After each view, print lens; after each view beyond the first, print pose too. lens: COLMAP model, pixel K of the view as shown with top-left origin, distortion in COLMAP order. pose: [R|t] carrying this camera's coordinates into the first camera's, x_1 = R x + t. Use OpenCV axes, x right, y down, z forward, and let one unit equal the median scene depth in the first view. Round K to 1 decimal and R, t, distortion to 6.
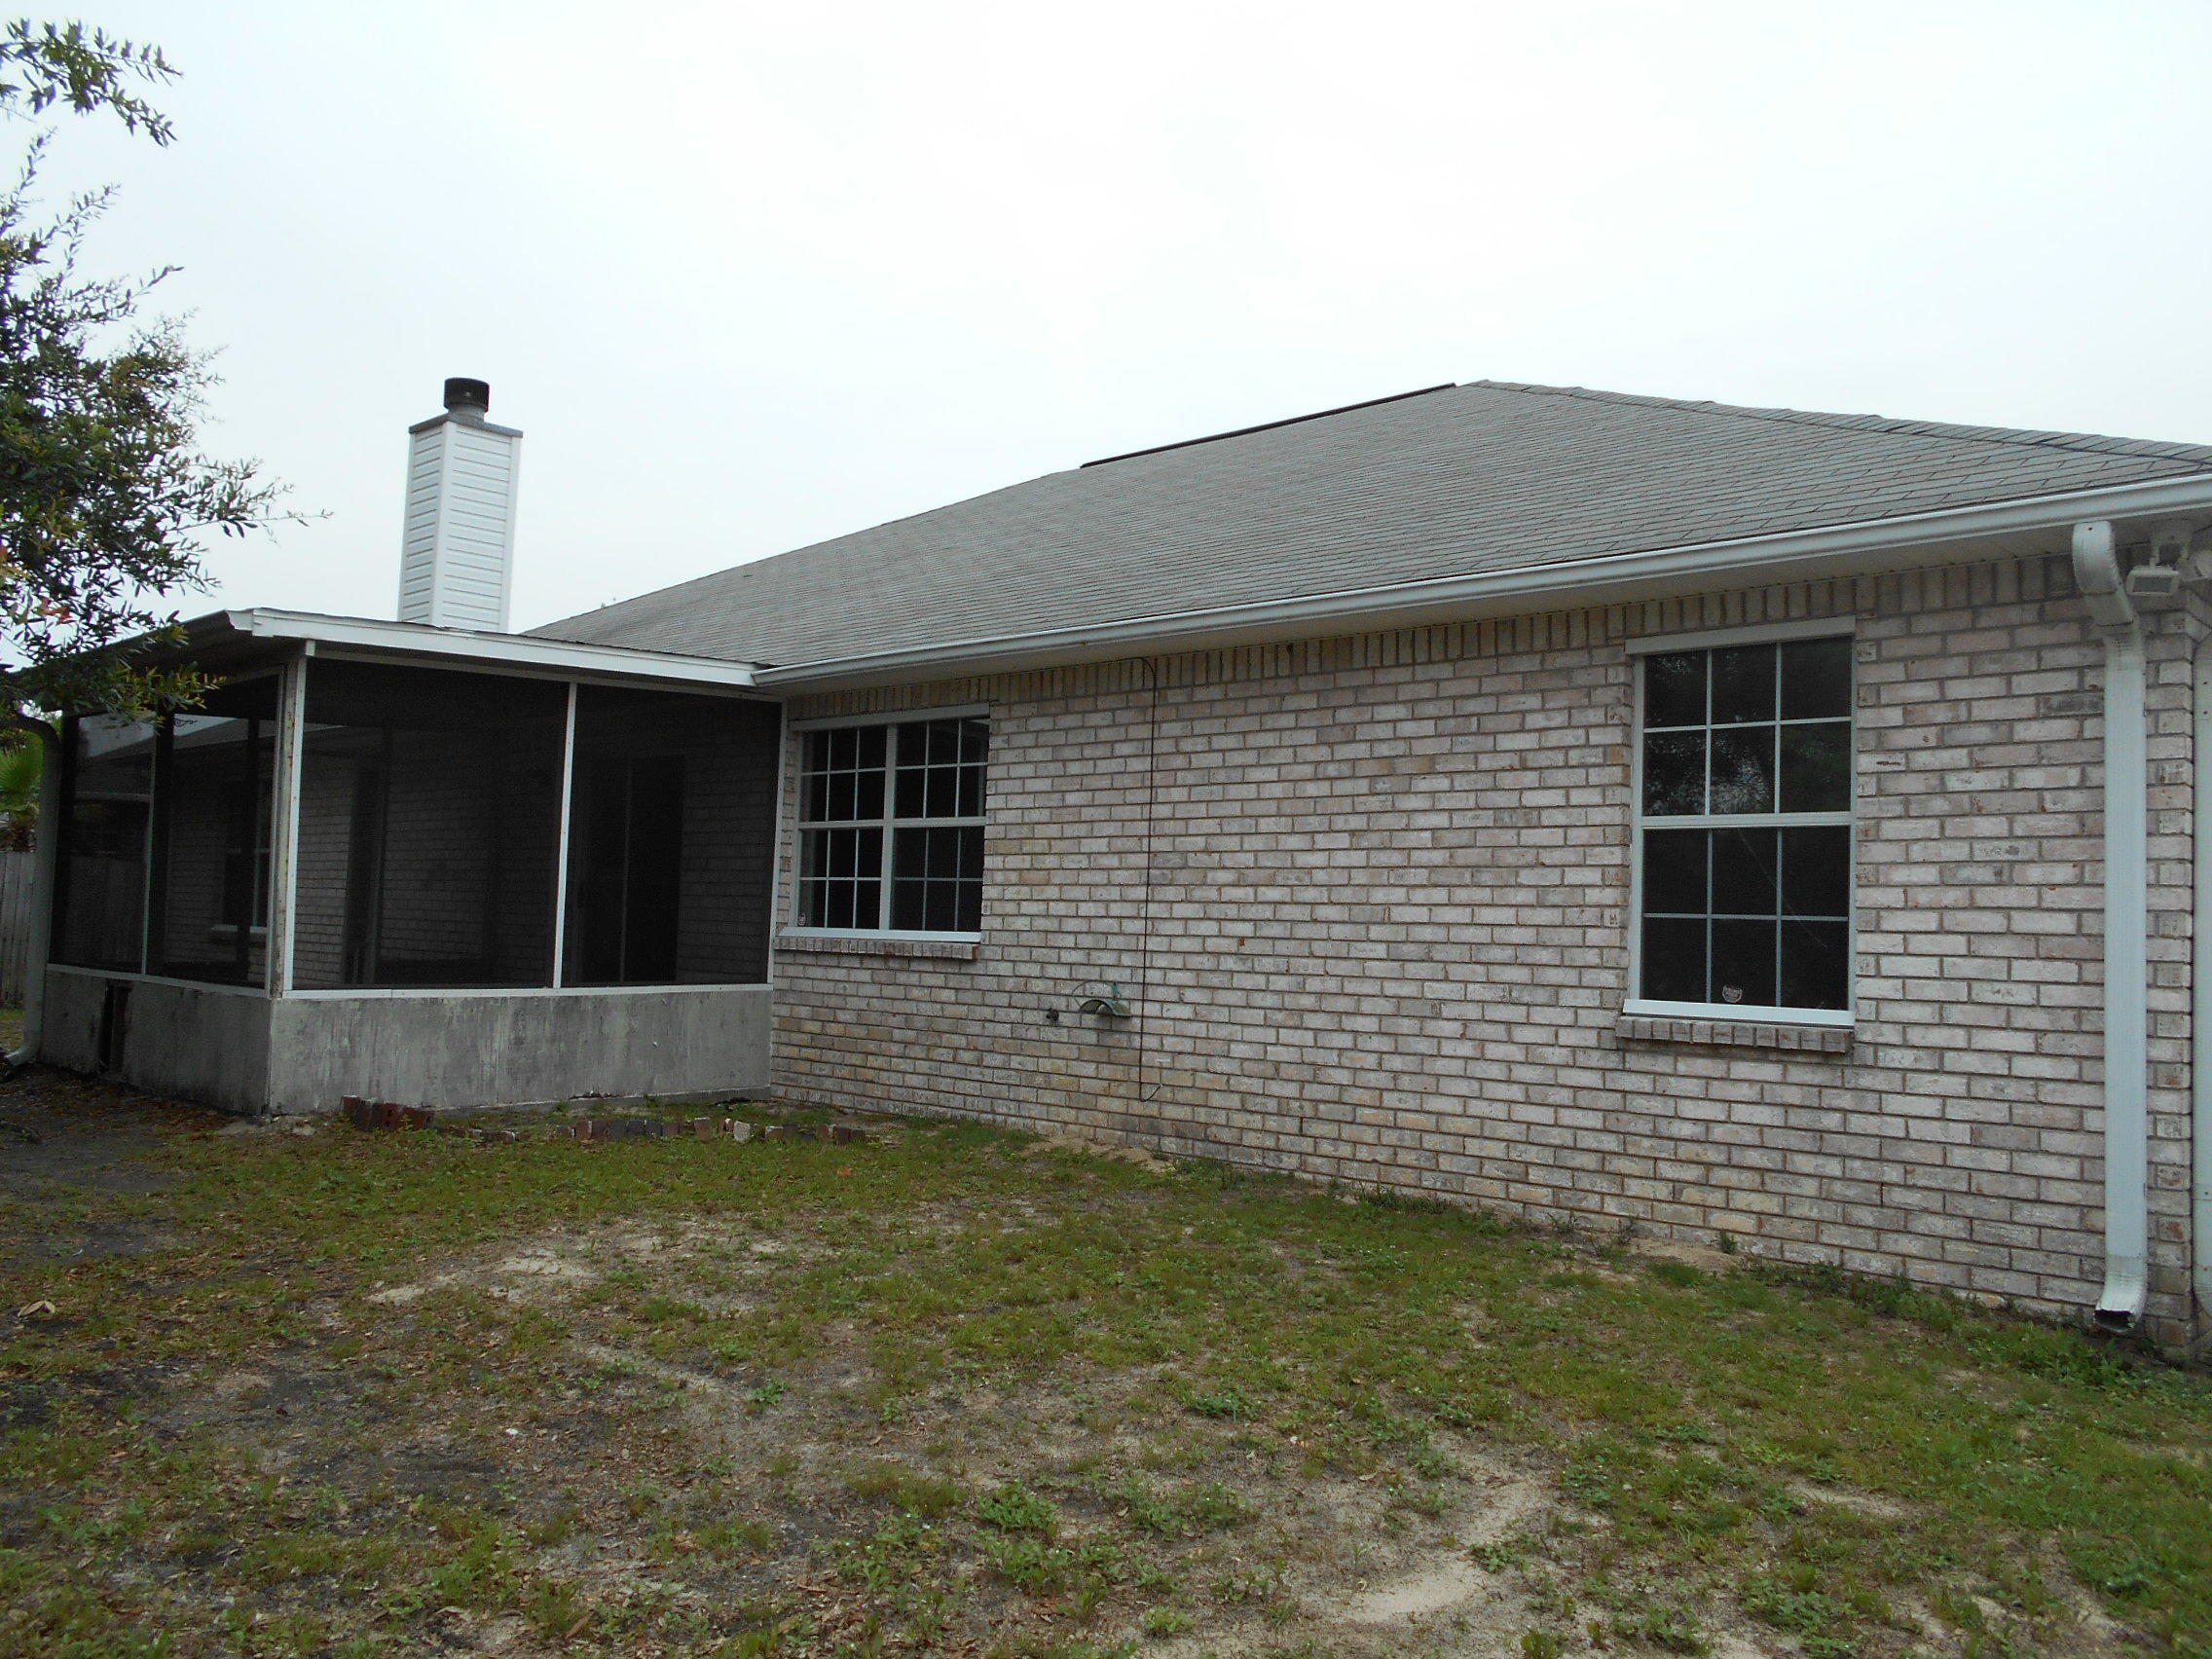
lens RADIAL K [[1936.4, 0, 1036.6], [0, 1936.4, 858.7], [0, 0, 1]] dist [0.008630, 0.003135]
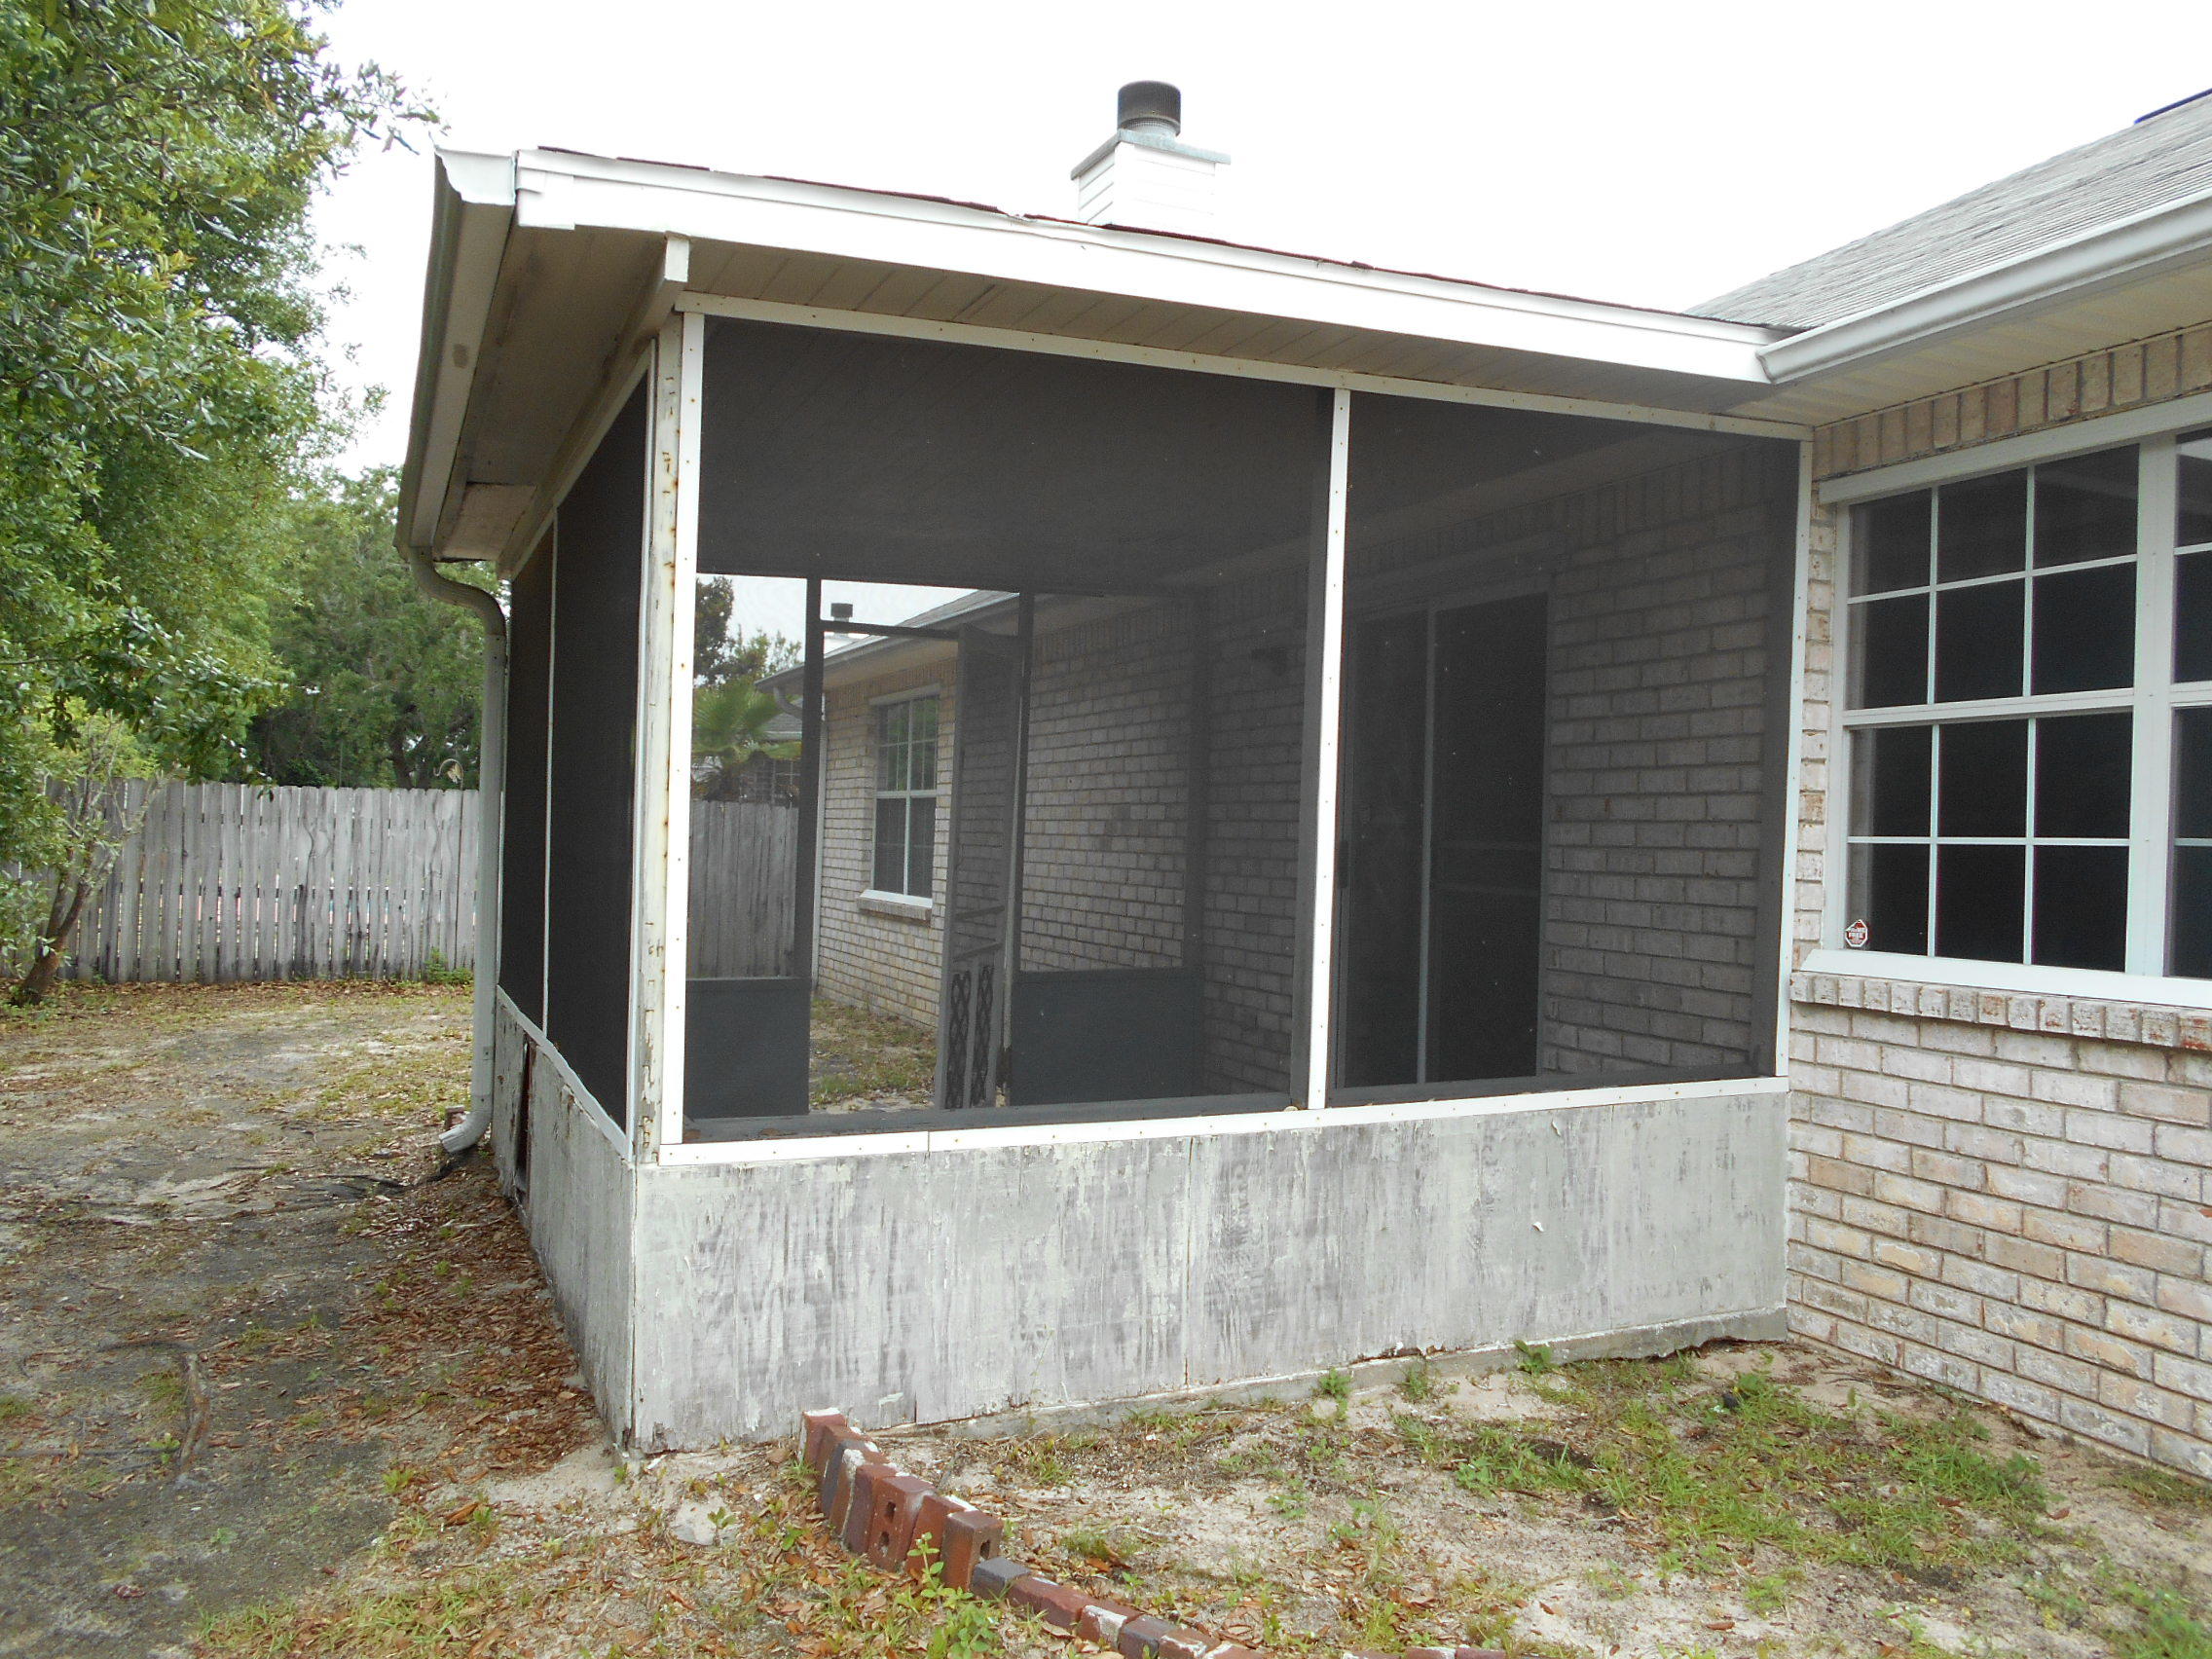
lens RADIAL K [[1755.9, 0, 1093.2], [0, 1755.9, 827.5], [0, 0, 1]] dist [-0.038290, 0.069366]
pose [[0.939579, -0.011733, -0.342130, -0.155089], [0.018203, 0.999711, 0.015705, -0.001738], [0.341847, -0.020984, 0.939521, 0.598150]]
